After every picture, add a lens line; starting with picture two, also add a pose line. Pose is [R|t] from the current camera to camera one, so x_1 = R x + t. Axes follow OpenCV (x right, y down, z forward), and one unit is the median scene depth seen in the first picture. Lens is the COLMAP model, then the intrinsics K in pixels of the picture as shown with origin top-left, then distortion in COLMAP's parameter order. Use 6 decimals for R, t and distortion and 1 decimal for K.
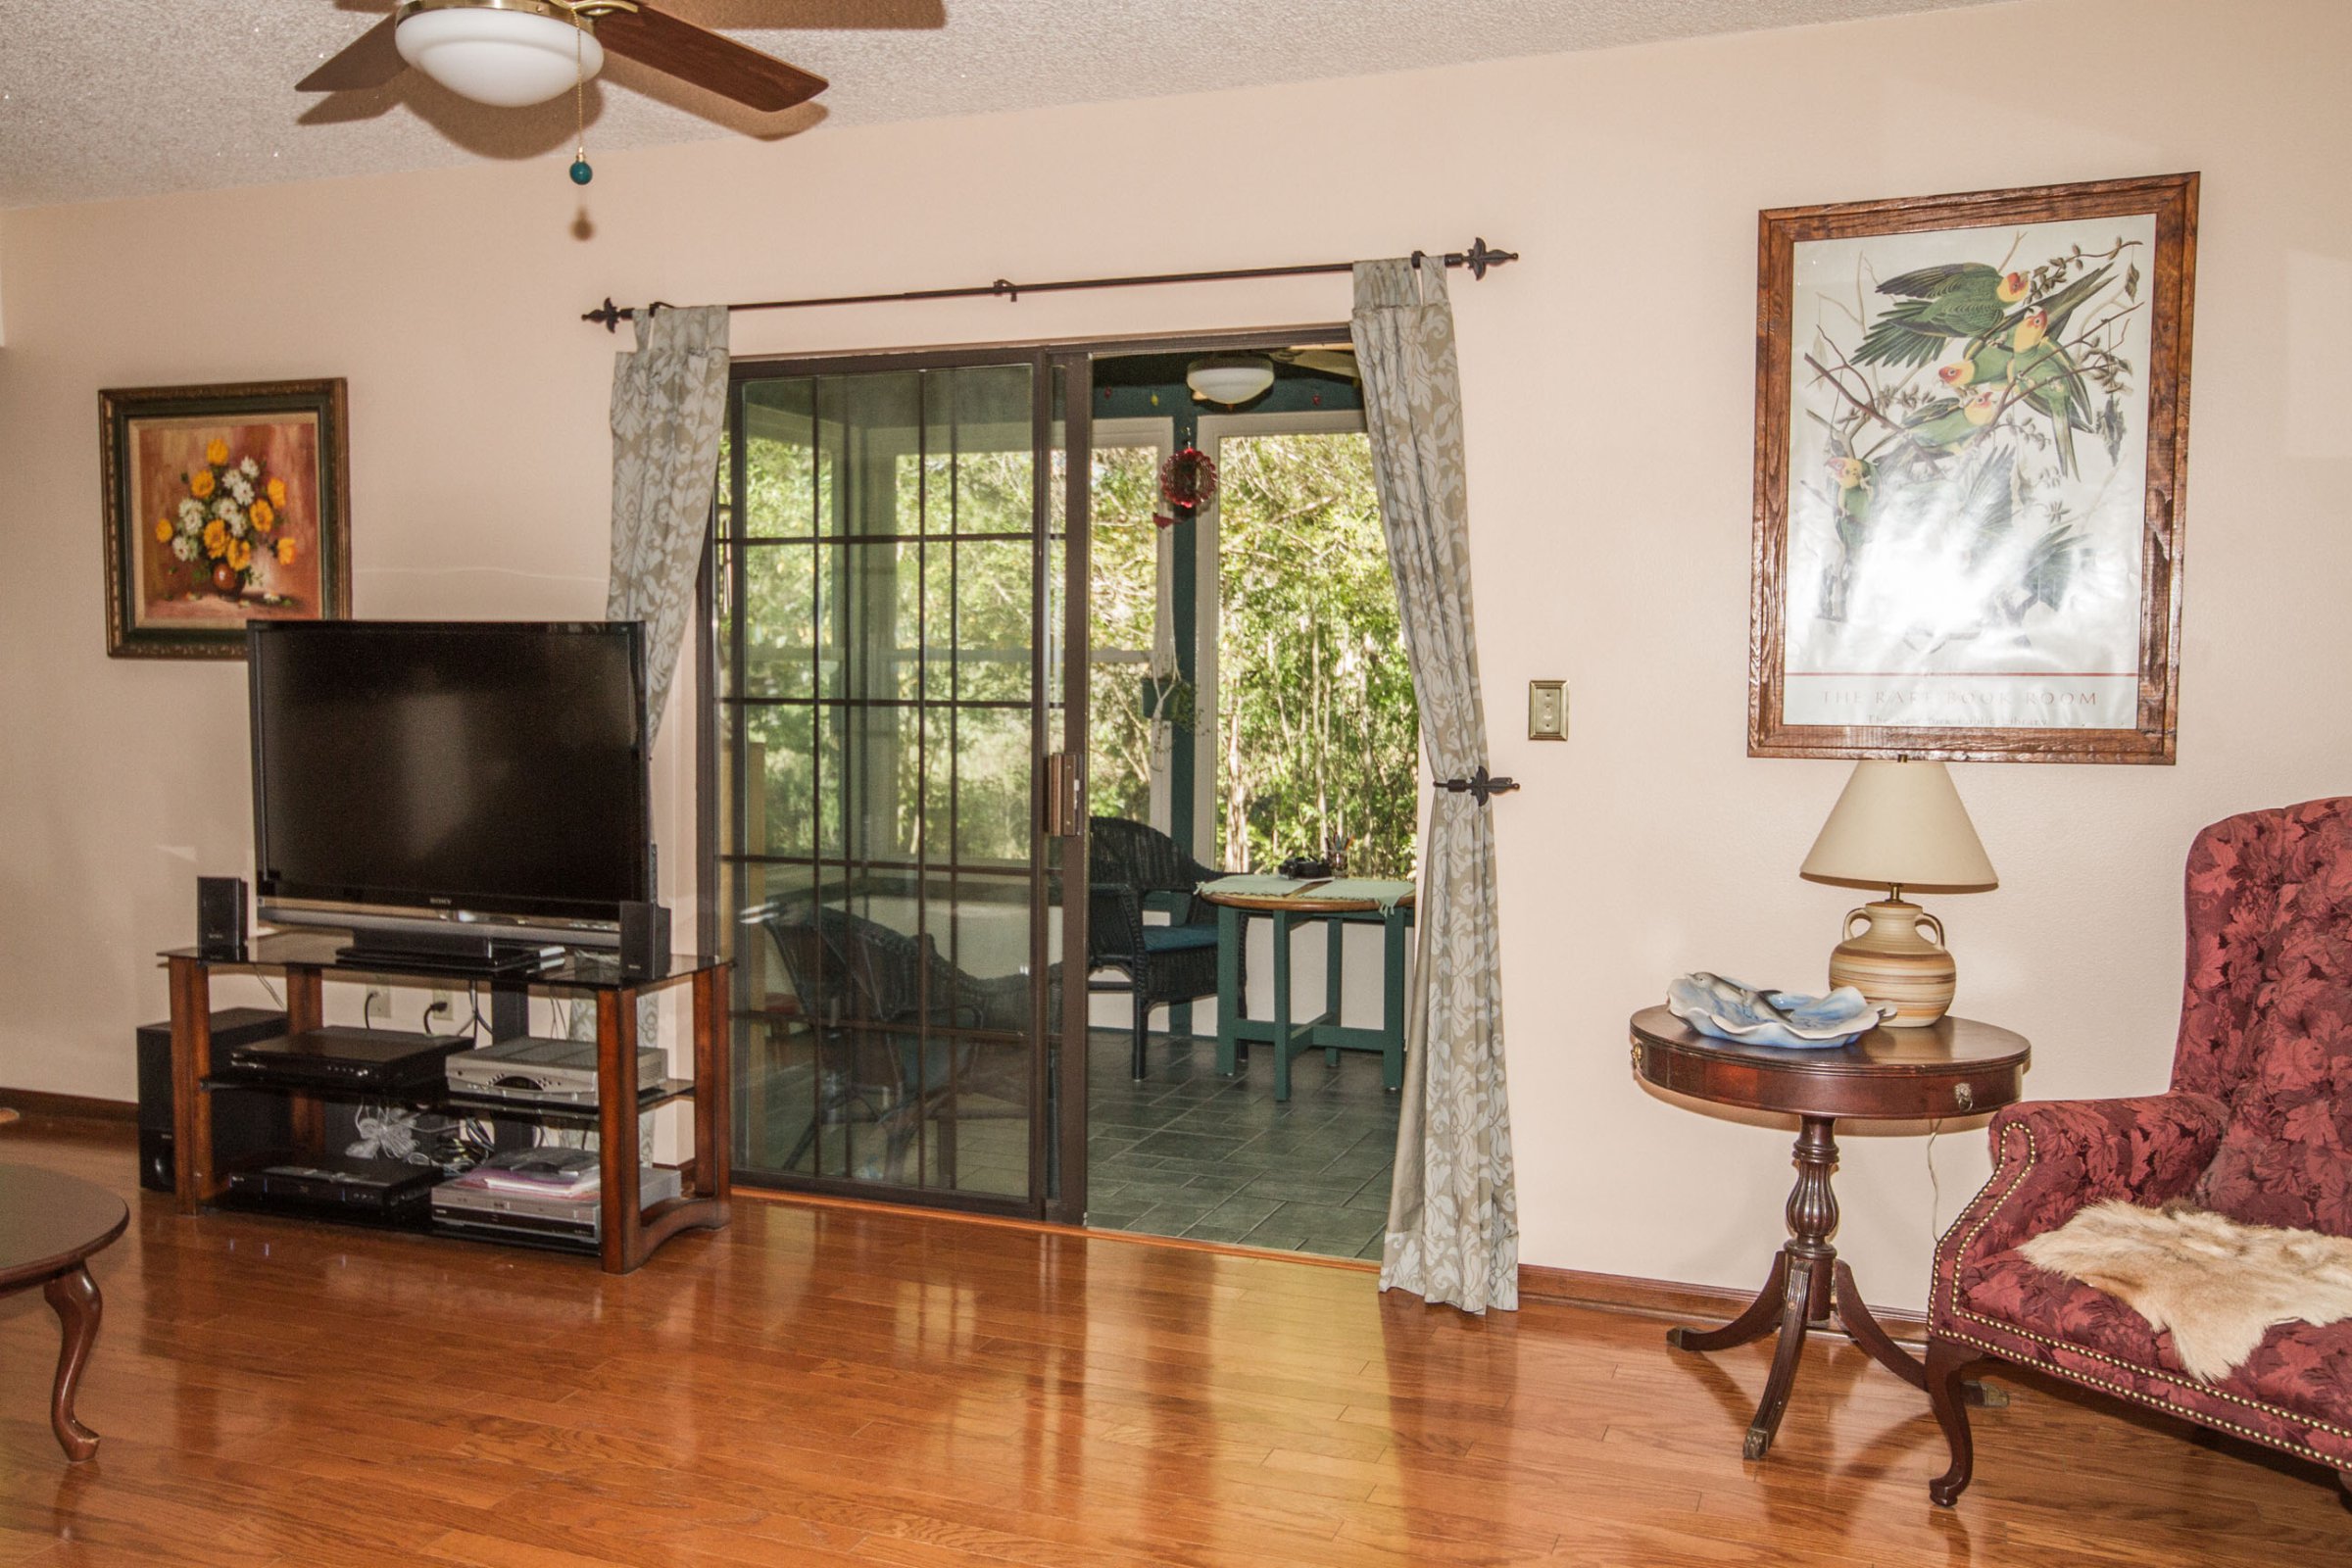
lens RADIAL K [[2042.6, 0, 1176.0], [0, 2042.6, 784.0], [0, 0, 1]] dist [0.000712, -0.000018]
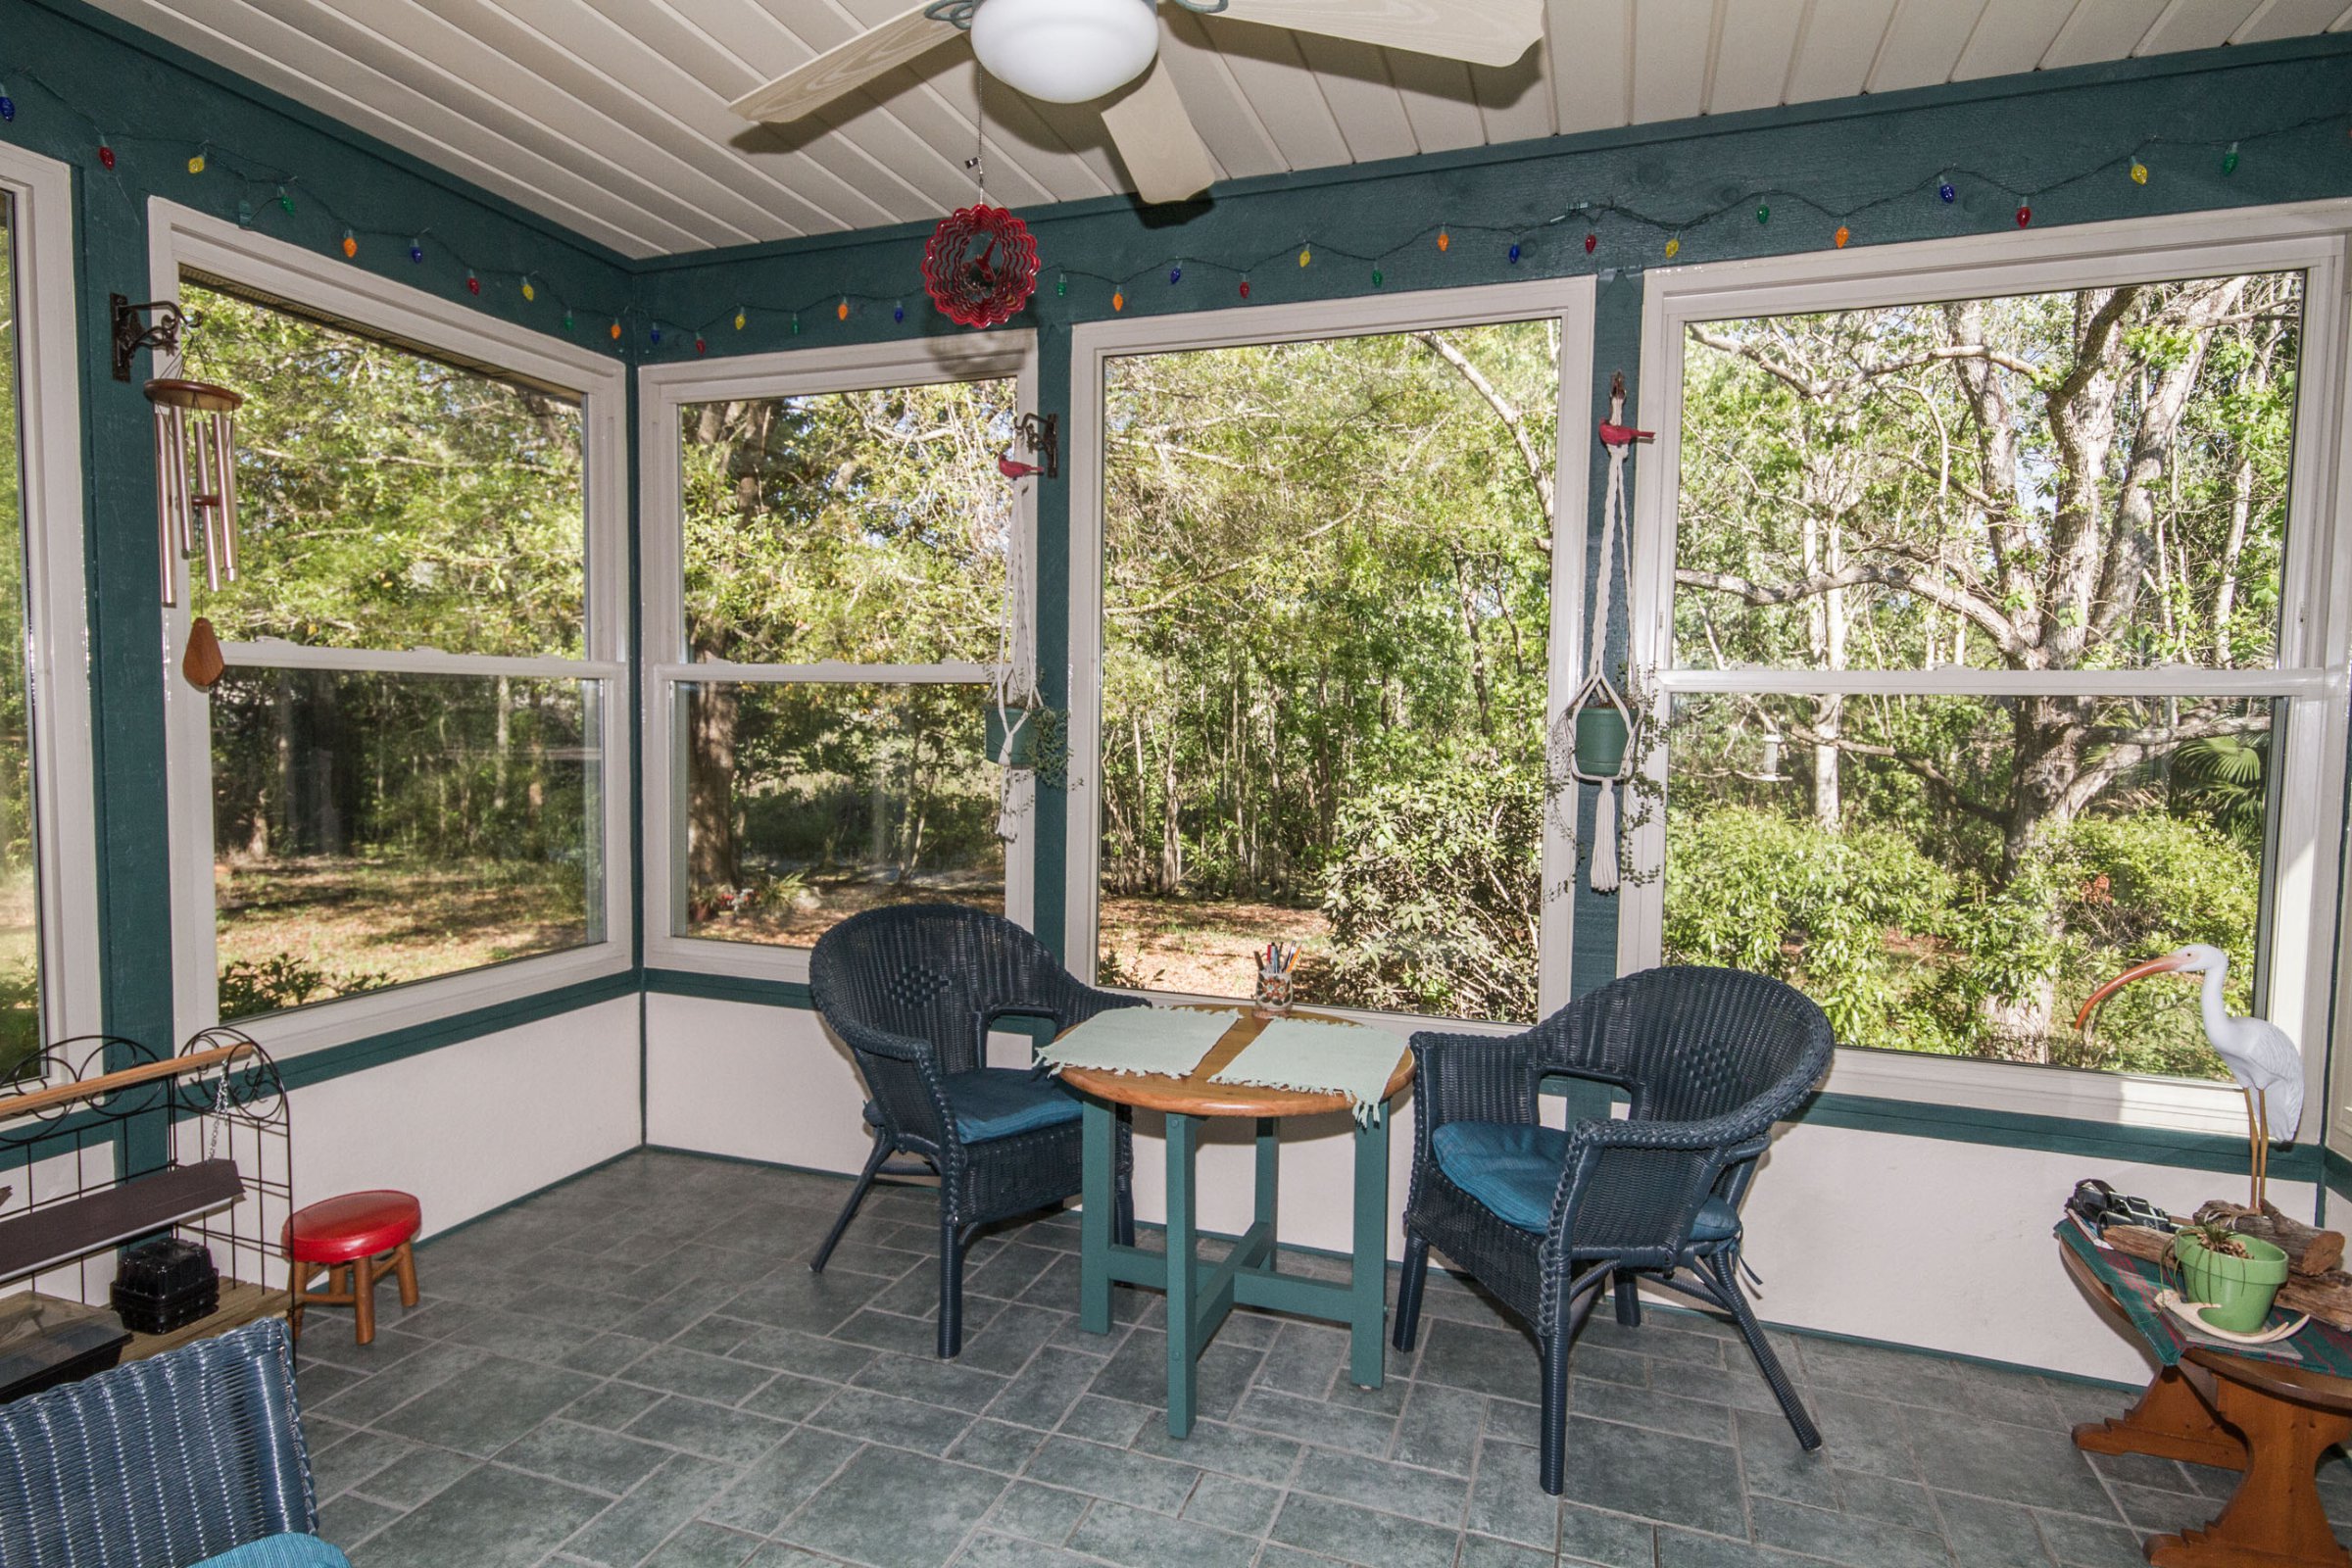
lens RADIAL K [[1254.5, 0, 1176.0], [0, 1254.5, 784.0], [0, 0, 1]] dist [-0.000205, -0.000010]
pose [[0.999734, 0.004120, 0.022671, 0.015070], [-0.004109, 0.999991, -0.000564, -0.010264], [-0.022673, 0.000471, 0.999743, 0.237526]]
